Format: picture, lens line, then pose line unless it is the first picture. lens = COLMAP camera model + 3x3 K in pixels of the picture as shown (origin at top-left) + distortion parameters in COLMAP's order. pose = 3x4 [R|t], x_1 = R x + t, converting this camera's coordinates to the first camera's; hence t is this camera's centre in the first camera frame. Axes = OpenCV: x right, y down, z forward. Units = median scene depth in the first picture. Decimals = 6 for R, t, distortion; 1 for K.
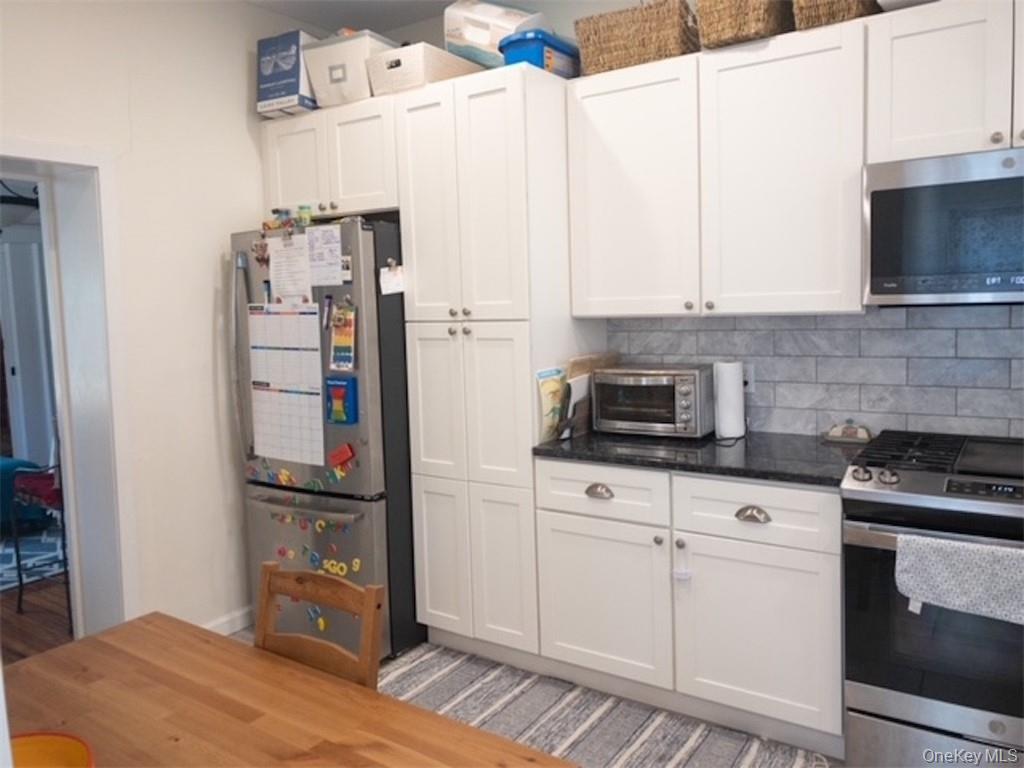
lens RADIAL K [[765.3, 0, 507.0], [0, 765.3, 360.1], [0, 0, 1]] dist [0.005126, -0.011651]
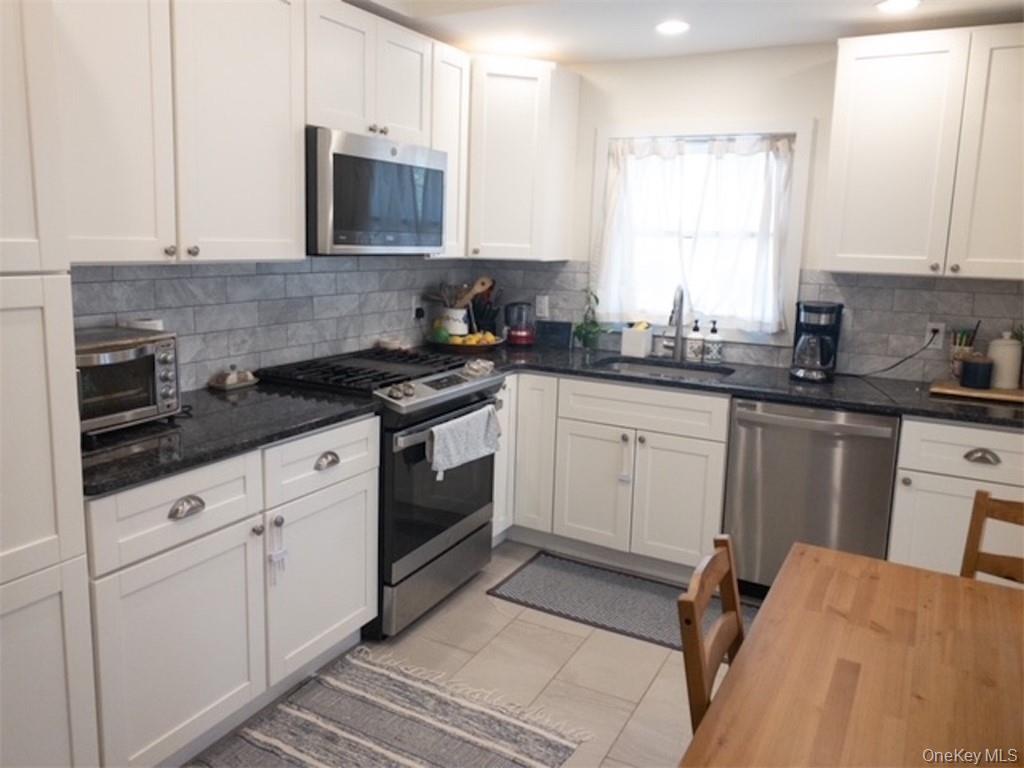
lens RADIAL K [[765.3, 0, 507.0], [0, 765.3, 360.1], [0, 0, 1]] dist [0.005126, -0.011651]
pose [[-0.109790, -0.129289, 0.985510, -0.592669], [0.053233, 0.989316, 0.135719, -0.047902], [-0.992528, 0.067362, -0.101735, 0.735167]]
